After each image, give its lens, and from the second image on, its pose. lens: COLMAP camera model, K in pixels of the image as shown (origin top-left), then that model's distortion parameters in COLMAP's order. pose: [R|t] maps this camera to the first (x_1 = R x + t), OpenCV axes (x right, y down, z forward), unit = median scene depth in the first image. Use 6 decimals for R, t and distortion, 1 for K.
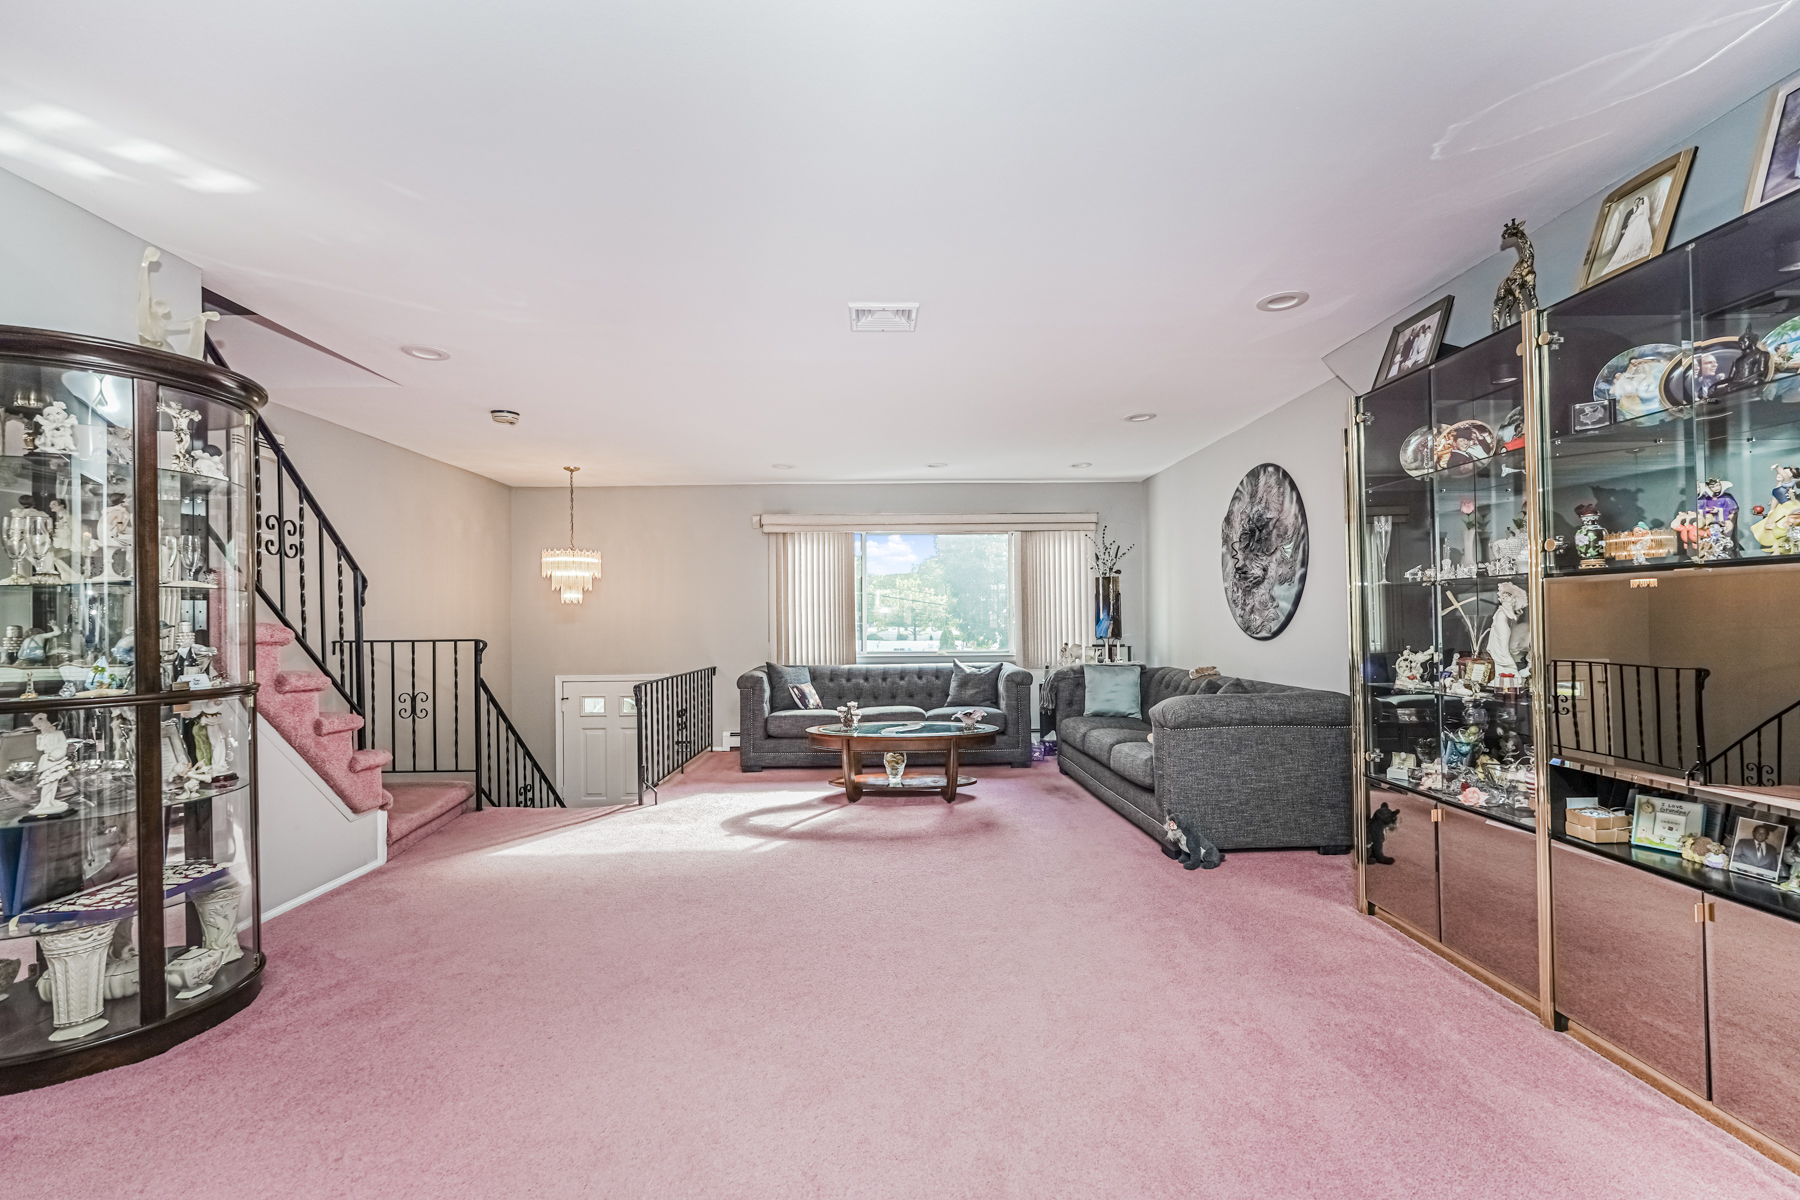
lens RADIAL K [[796.8, 0, 908.1], [0, 796.8, 617.9], [0, 0, 1]] dist [-0.016188, 0.008375]
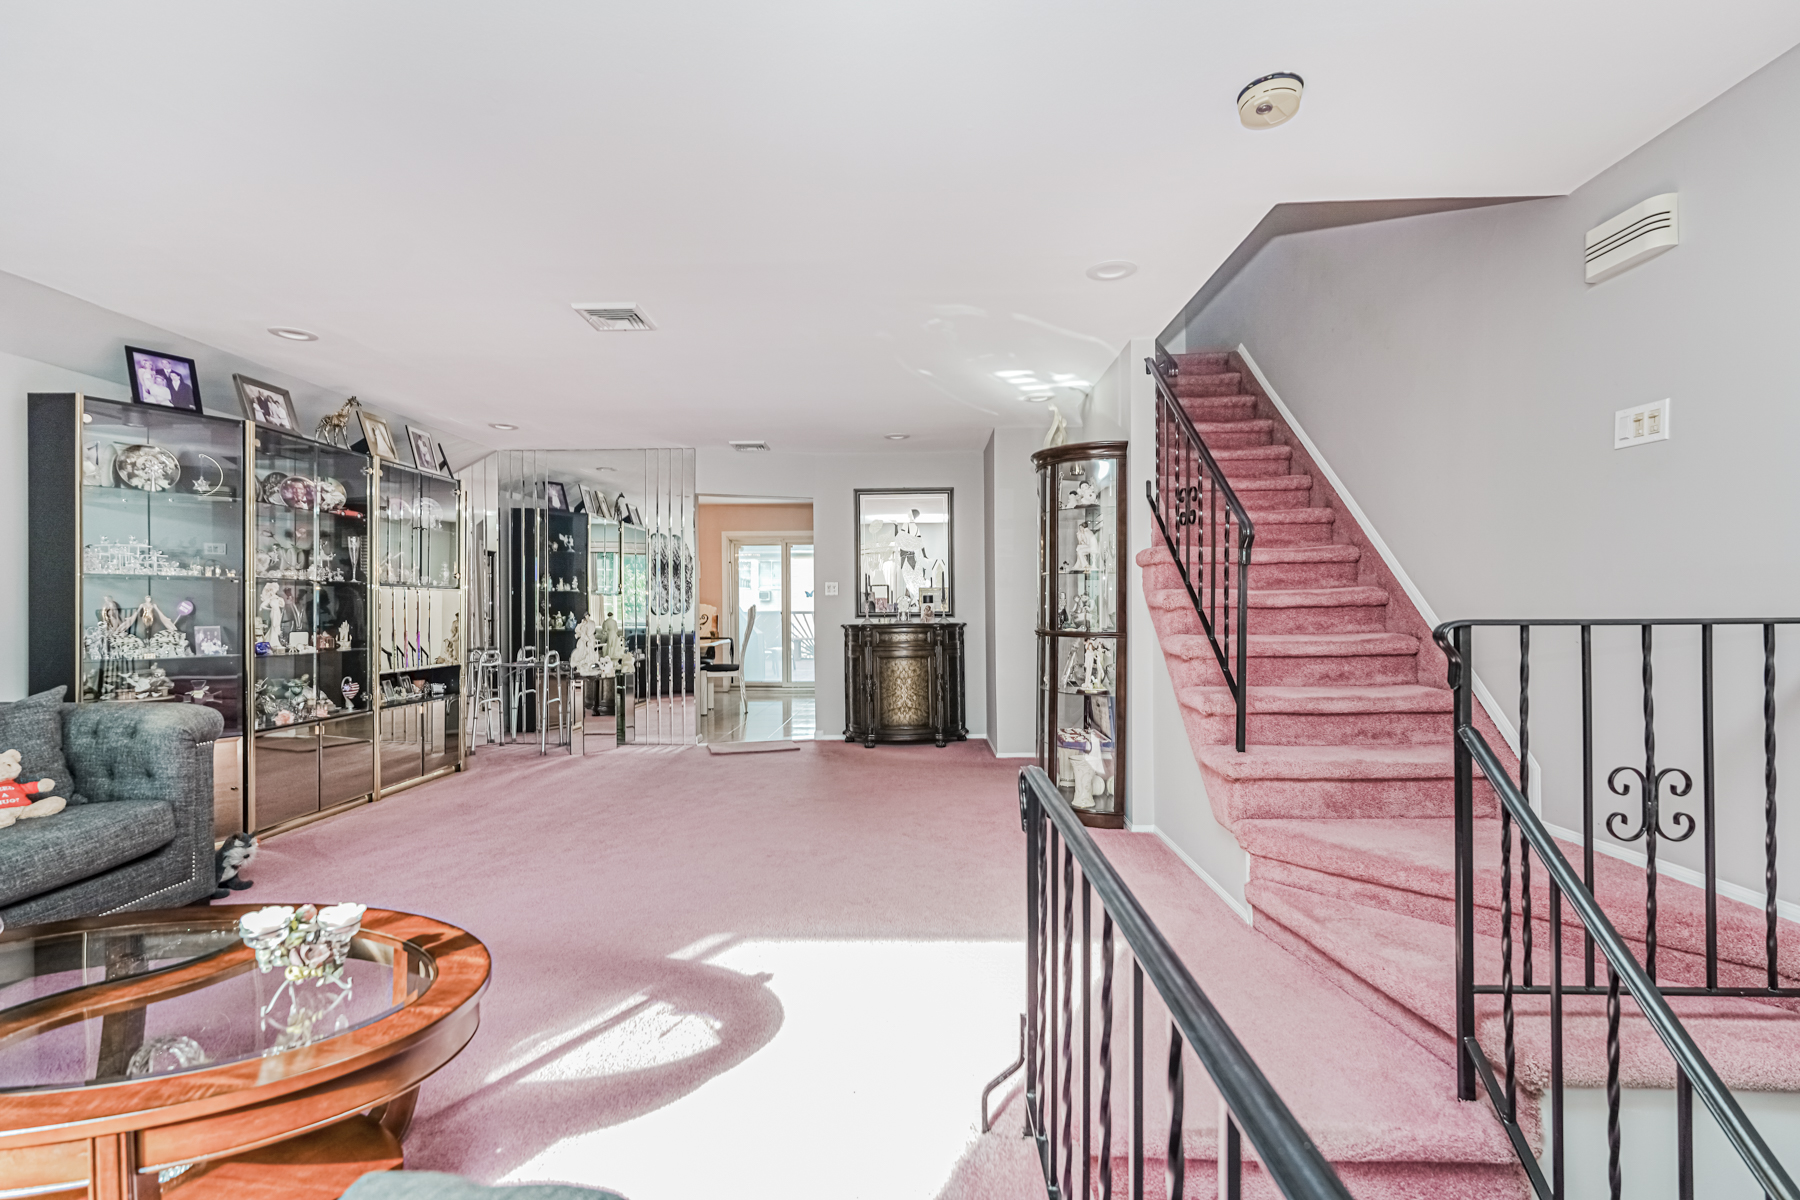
lens RADIAL K [[796.8, 0, 901.8], [0, 796.8, 603.6], [0, 0, 1]] dist [-0.016188, 0.008375]
pose [[-0.998141, 0.021631, 0.056974, -0.336866], [0.021123, 0.999732, -0.009505, 0.019104], [-0.057164, -0.008284, -0.998330, 1.459304]]
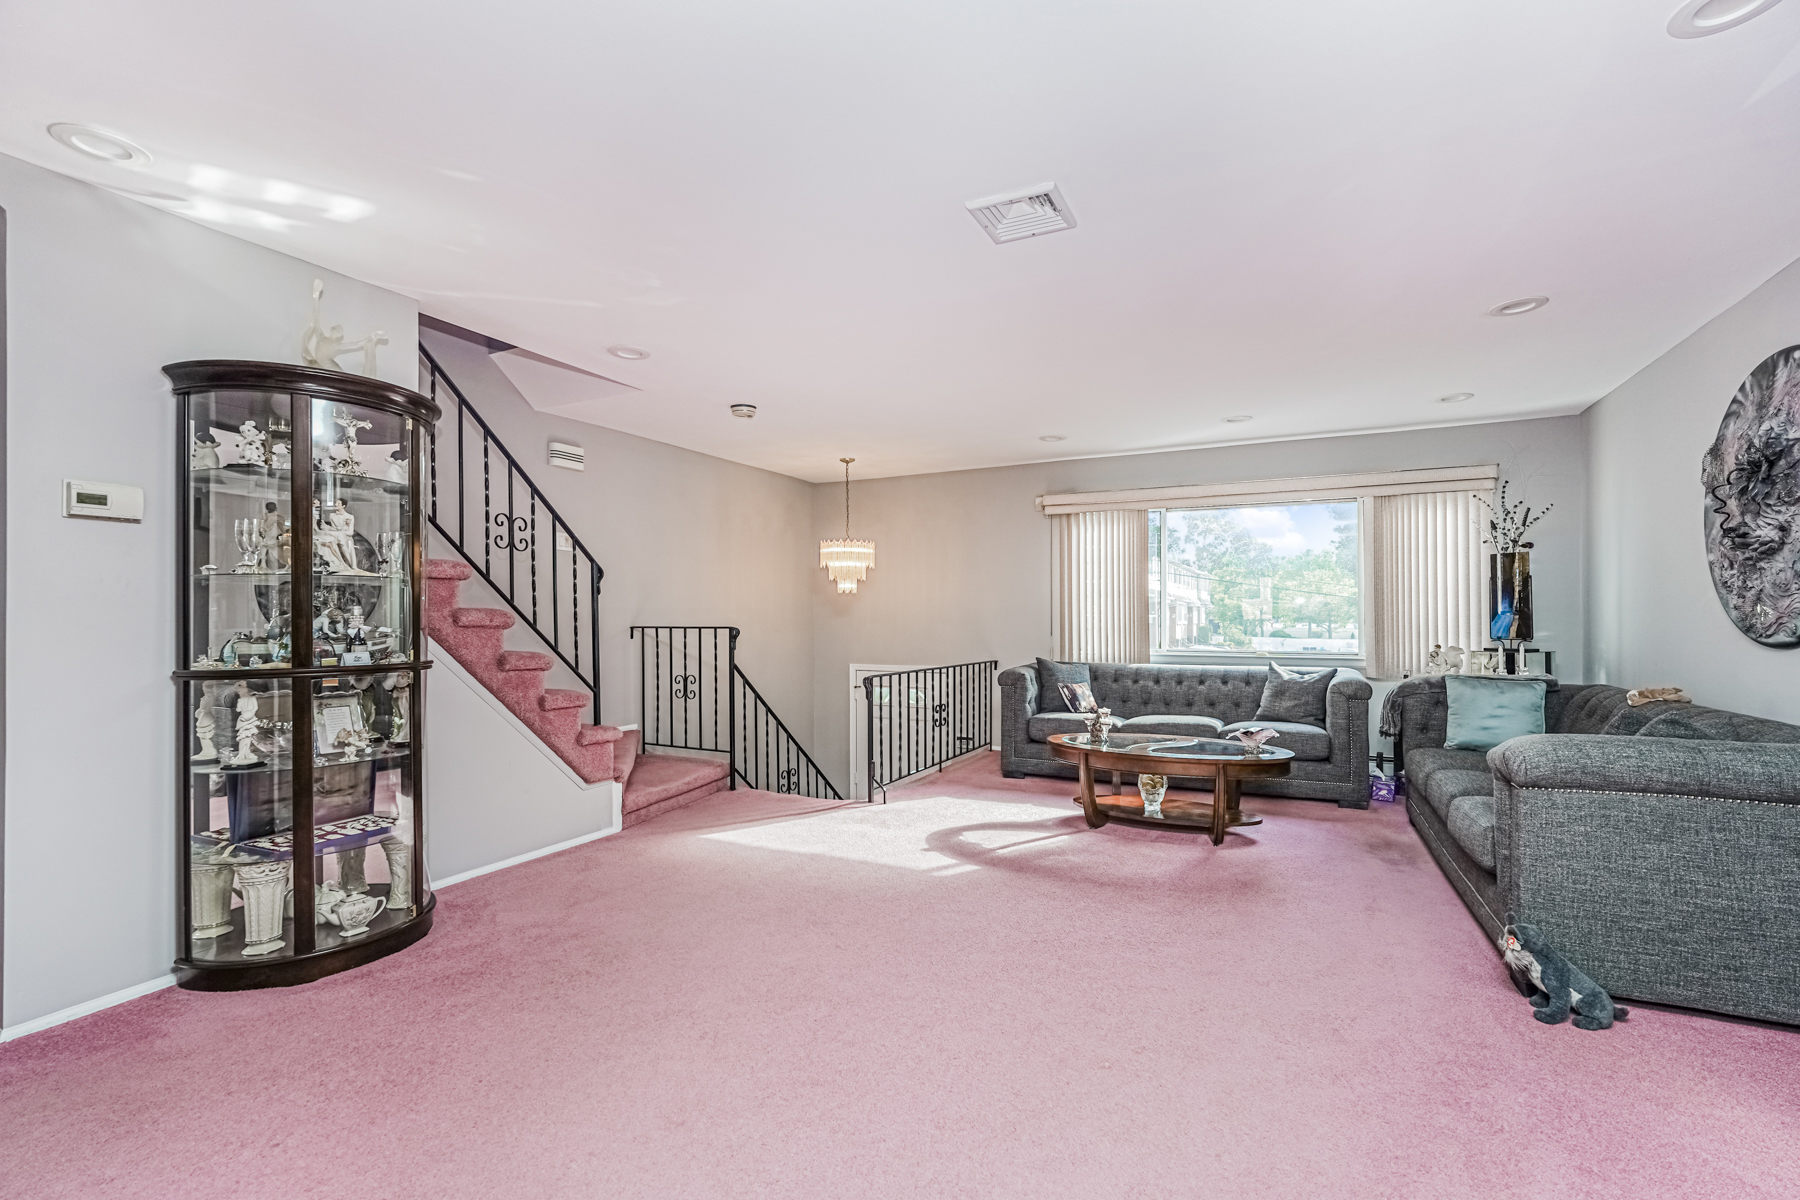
lens RADIAL K [[796.8, 0, 900.6], [0, 796.8, 615.9], [0, 0, 1]] dist [-0.016188, 0.008375]
pose [[0.880811, 0.008271, -0.473396, 0.162132], [-0.005349, 0.999957, 0.007520, 0.003481], [0.473438, -0.004092, 0.880818, 0.186549]]
